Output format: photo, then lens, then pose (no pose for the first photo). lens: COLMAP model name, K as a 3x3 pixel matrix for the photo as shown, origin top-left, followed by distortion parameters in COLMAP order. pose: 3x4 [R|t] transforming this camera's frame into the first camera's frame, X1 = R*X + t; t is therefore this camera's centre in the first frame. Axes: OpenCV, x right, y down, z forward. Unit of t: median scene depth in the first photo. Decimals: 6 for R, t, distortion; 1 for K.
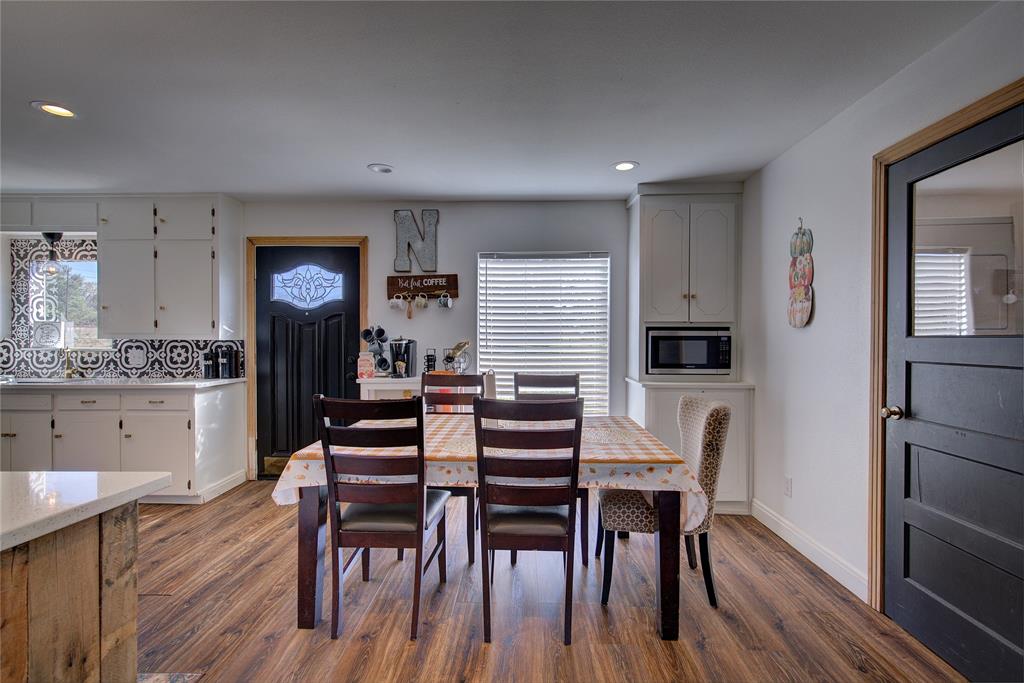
lens RADIAL K [[476.9, 0, 511.1], [0, 476.9, 346.2], [0, 0, 1]] dist [-0.002049, -0.000264]
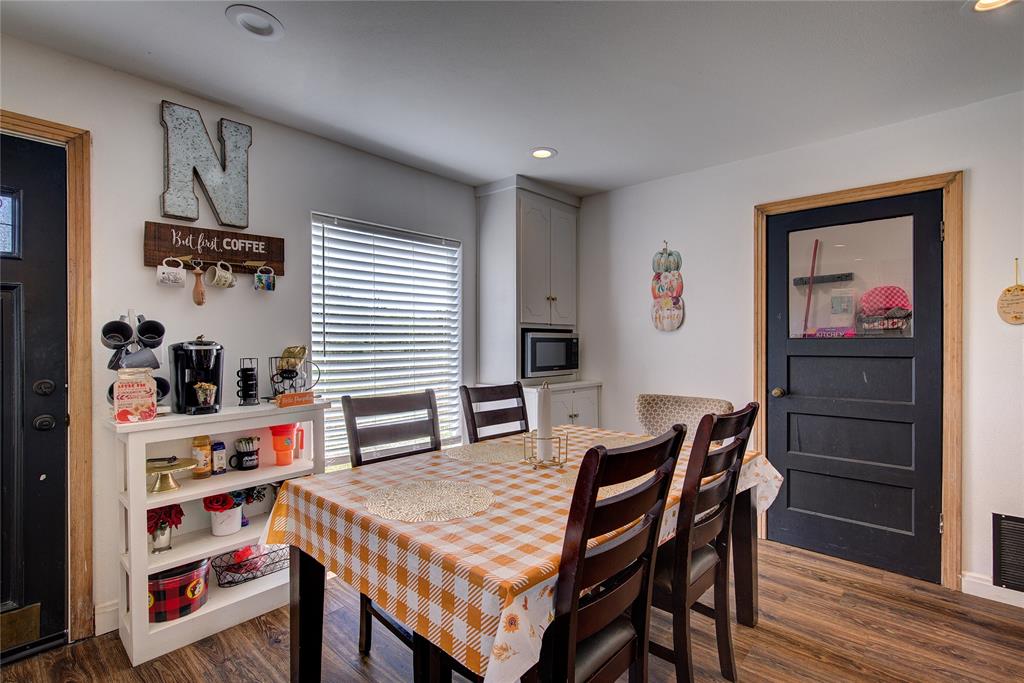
lens RADIAL K [[485.5, 0, 529.6], [0, 485.5, 343.3], [0, 0, 1]] dist [-0.001197, -0.000439]
pose [[0.638292, -0.003700, 0.769786, -0.405358], [0.015167, 0.999855, -0.007771, -0.002714], [-0.769645, 0.016636, 0.638255, 0.345168]]
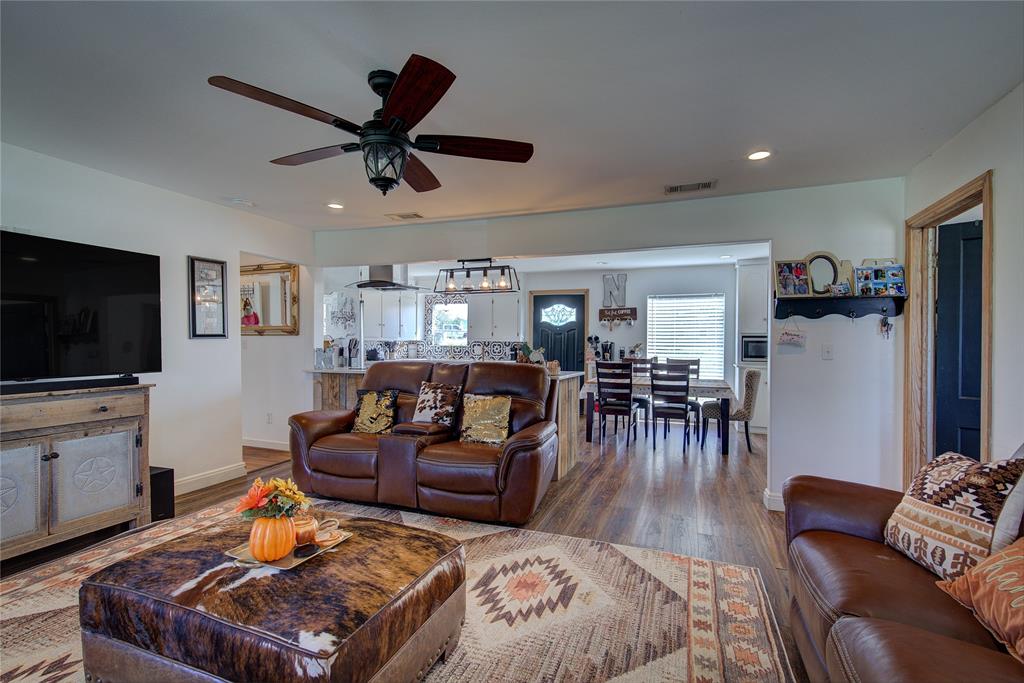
lens RADIAL K [[476.9, 0, 511.1], [0, 476.9, 346.2], [0, 0, 1]] dist [-0.002049, -0.000264]
pose [[0.948759, 0.006989, -0.315923, 0.014726], [-0.008144, 0.999964, -0.002335, 0.011491], [0.315895, 0.004788, 0.948782, -0.967236]]
